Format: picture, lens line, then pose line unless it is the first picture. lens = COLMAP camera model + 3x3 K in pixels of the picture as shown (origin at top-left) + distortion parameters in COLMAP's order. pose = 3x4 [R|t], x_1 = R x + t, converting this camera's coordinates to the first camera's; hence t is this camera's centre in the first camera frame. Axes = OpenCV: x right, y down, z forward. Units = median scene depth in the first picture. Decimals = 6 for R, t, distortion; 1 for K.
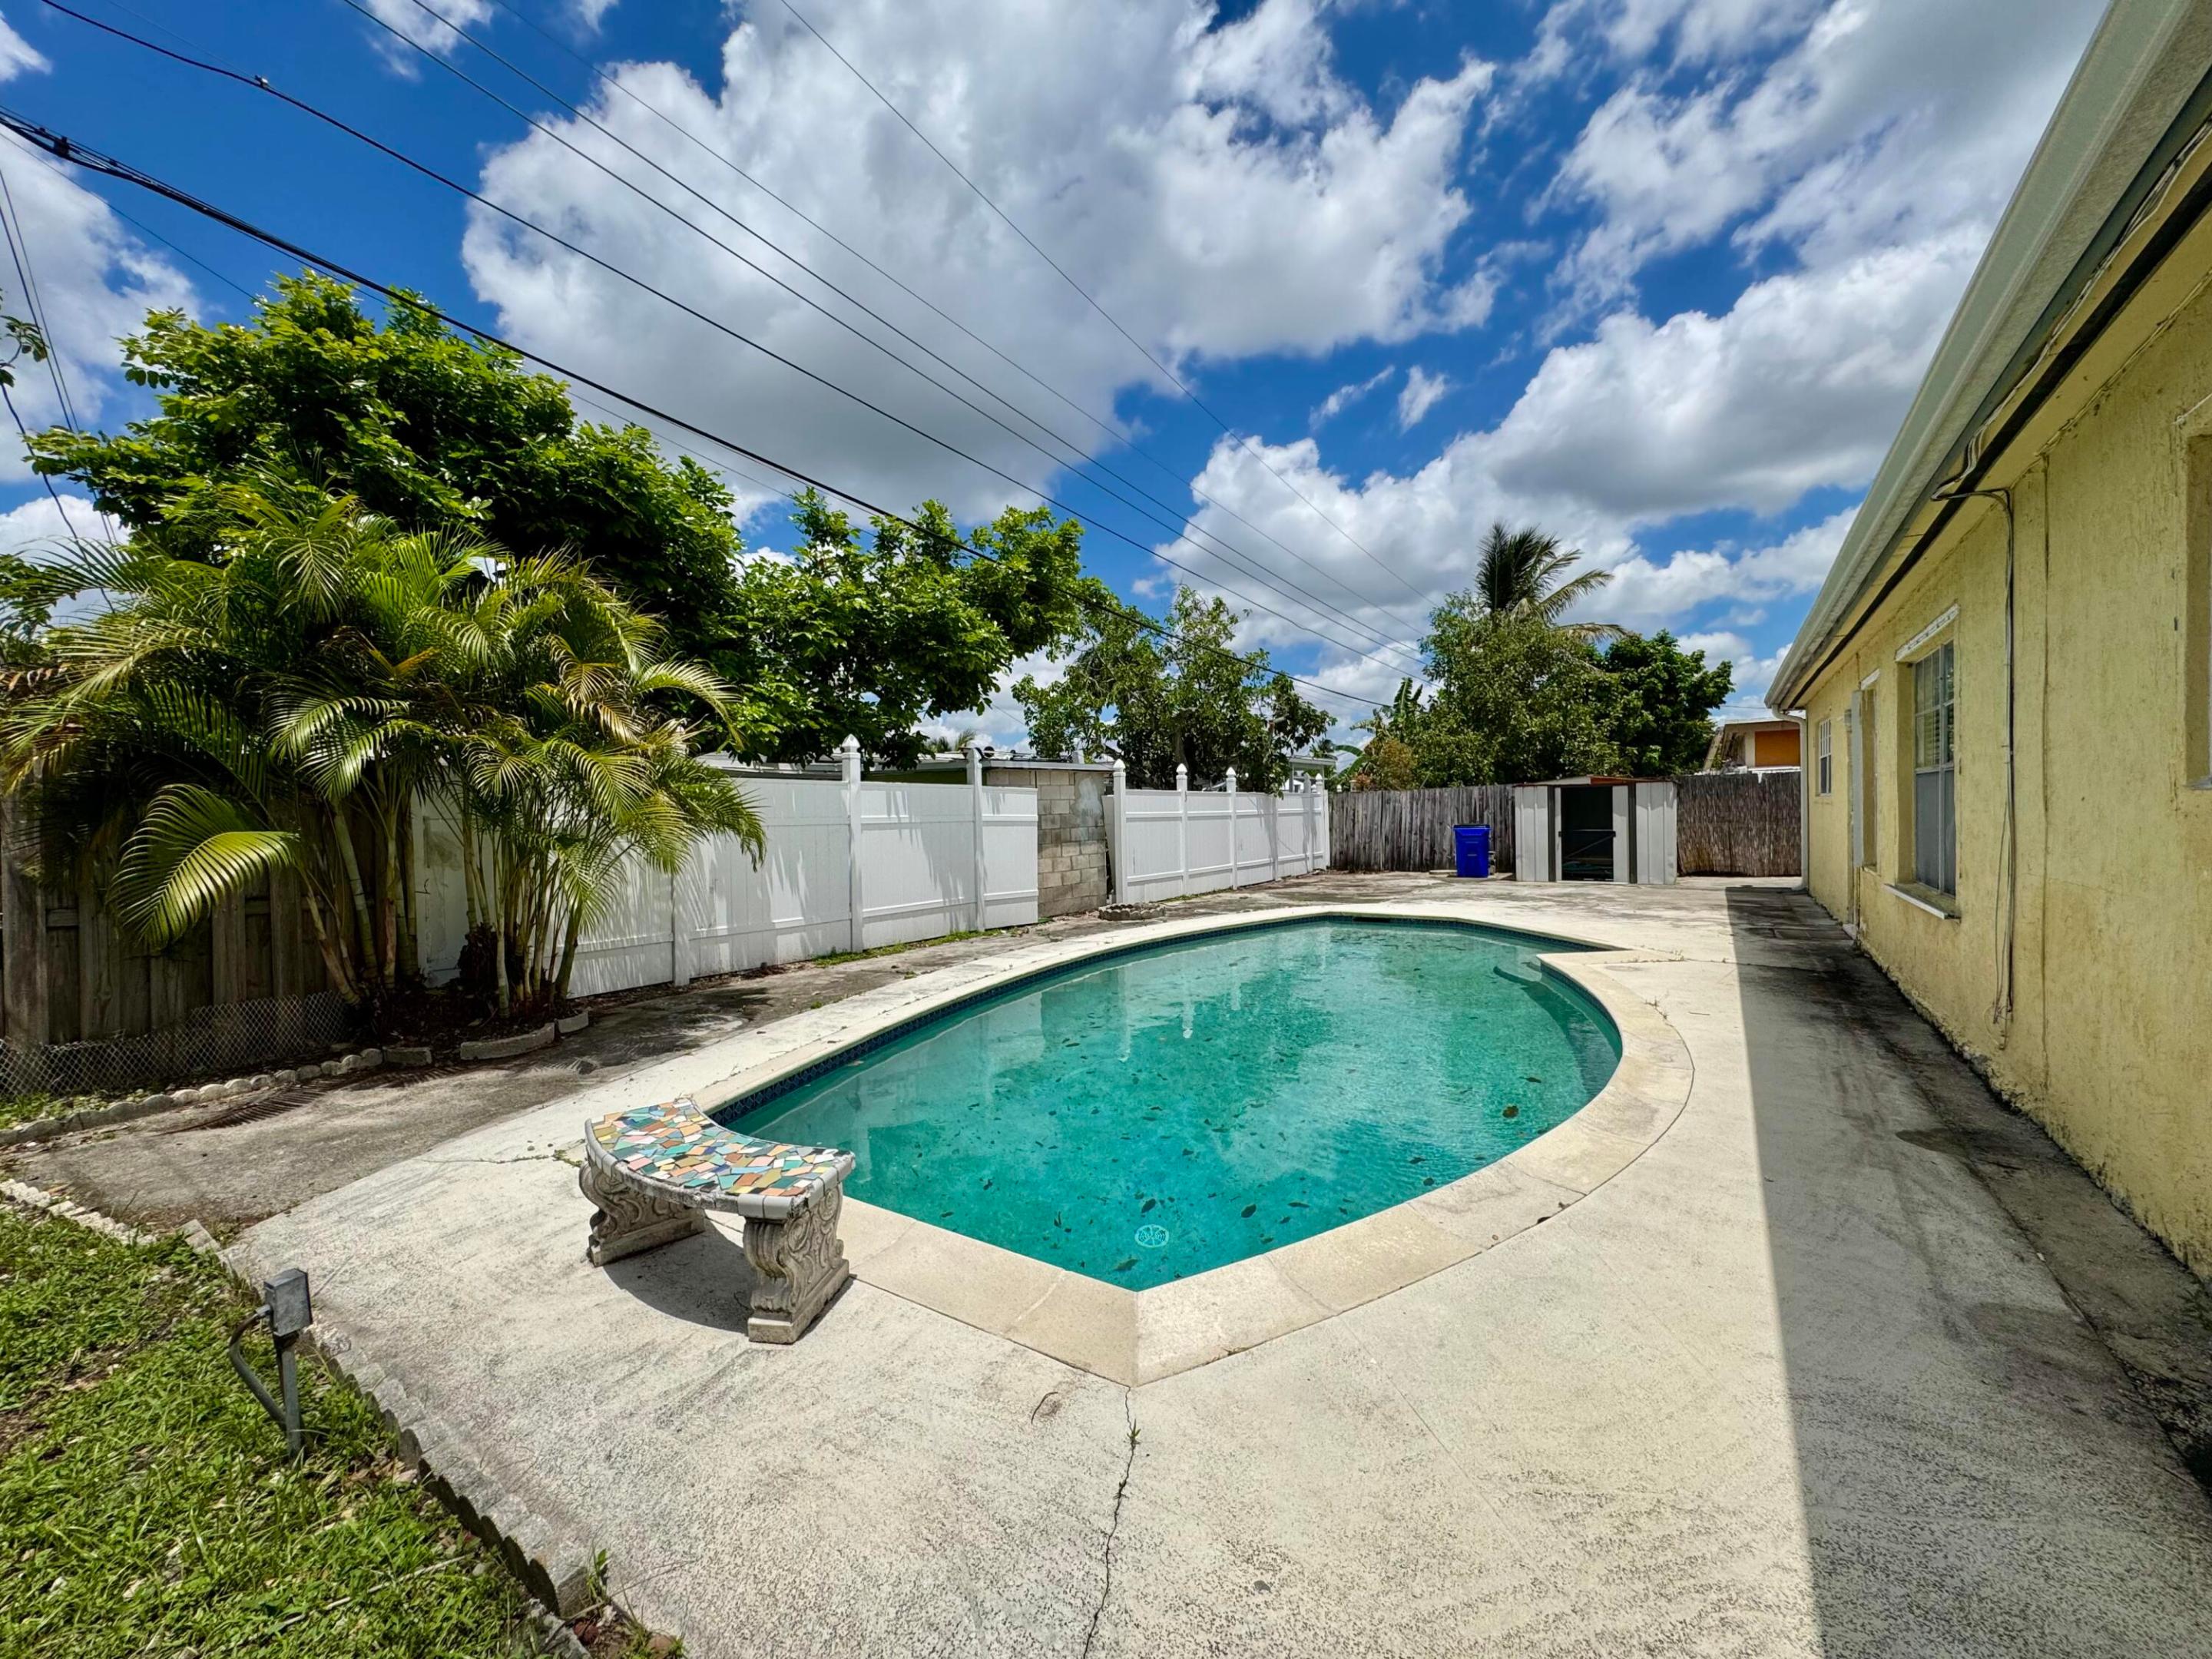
lens RADIAL K [[887.5, 0, 1112.7], [0, 887.5, 832.3], [0, 0, 1]] dist [0.000004, 0.000127]
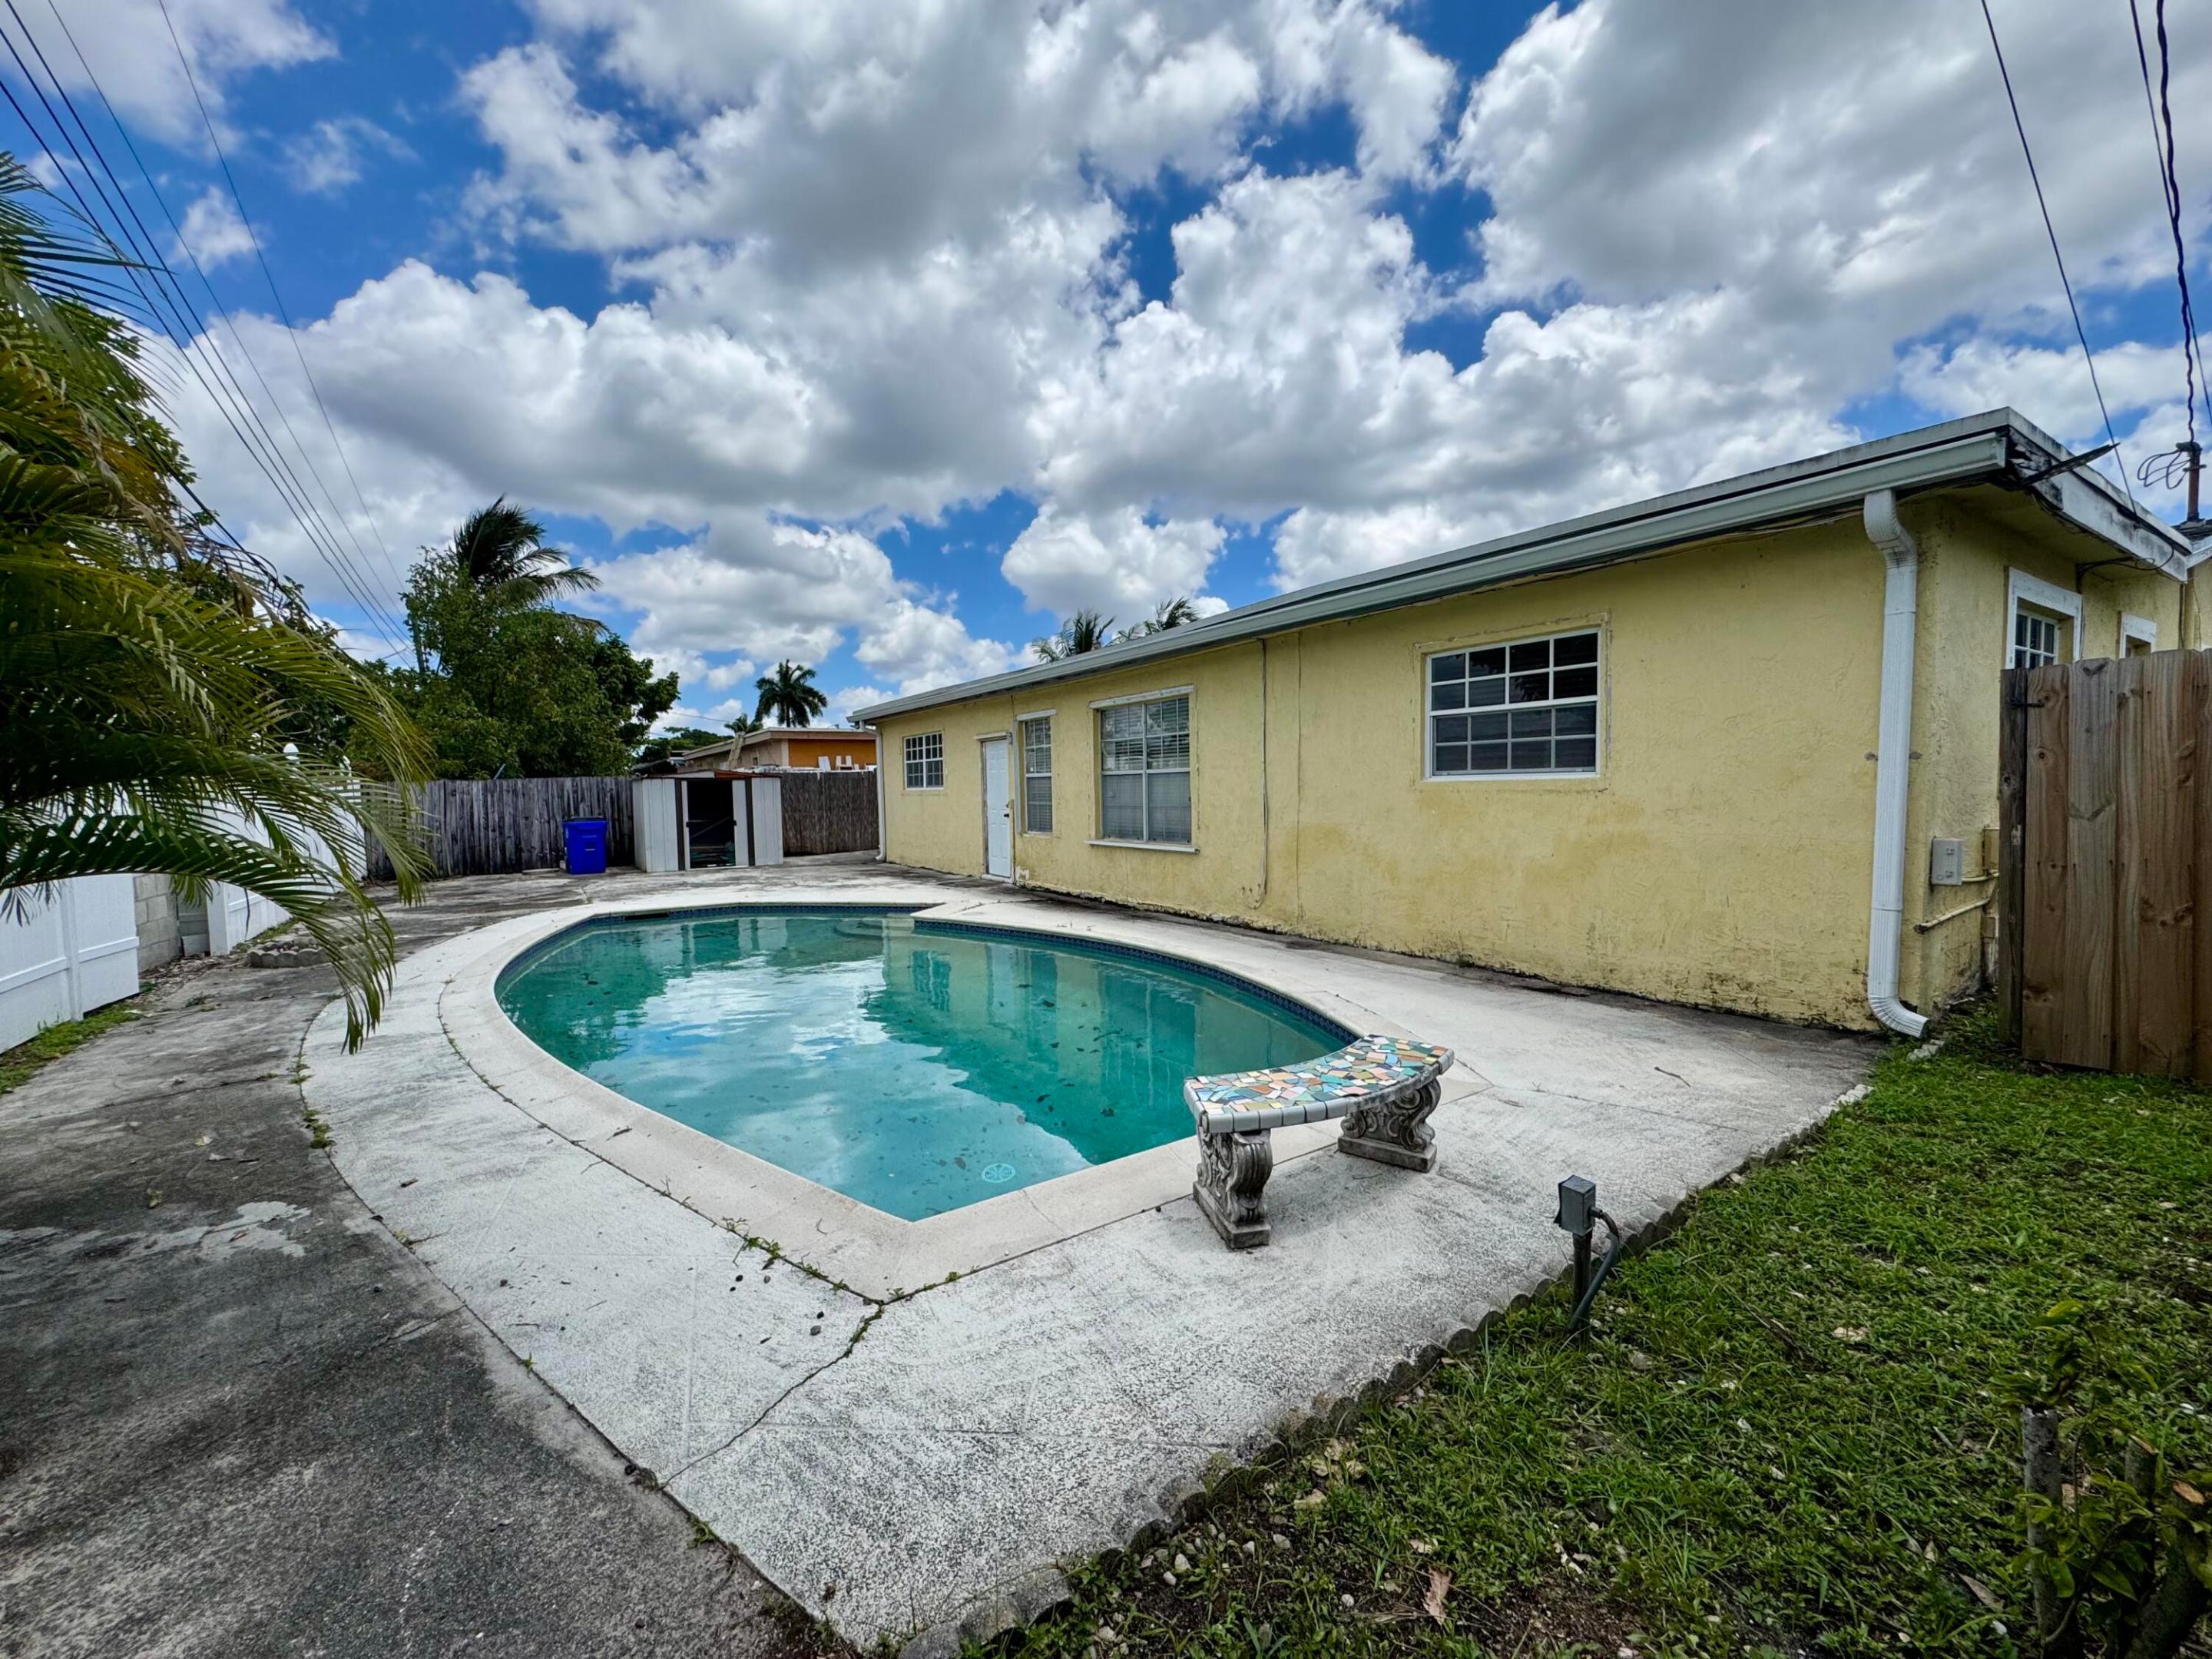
lens RADIAL K [[887.5, 0, 1104.6], [0, 887.5, 877.3], [0, 0, 1]] dist [0.000004, 0.000127]
pose [[0.373483, -0.079552, 0.924220, -0.258611], [0.032031, 0.996828, 0.072858, 0.003138], [-0.927084, 0.002392, 0.374846, 0.137893]]
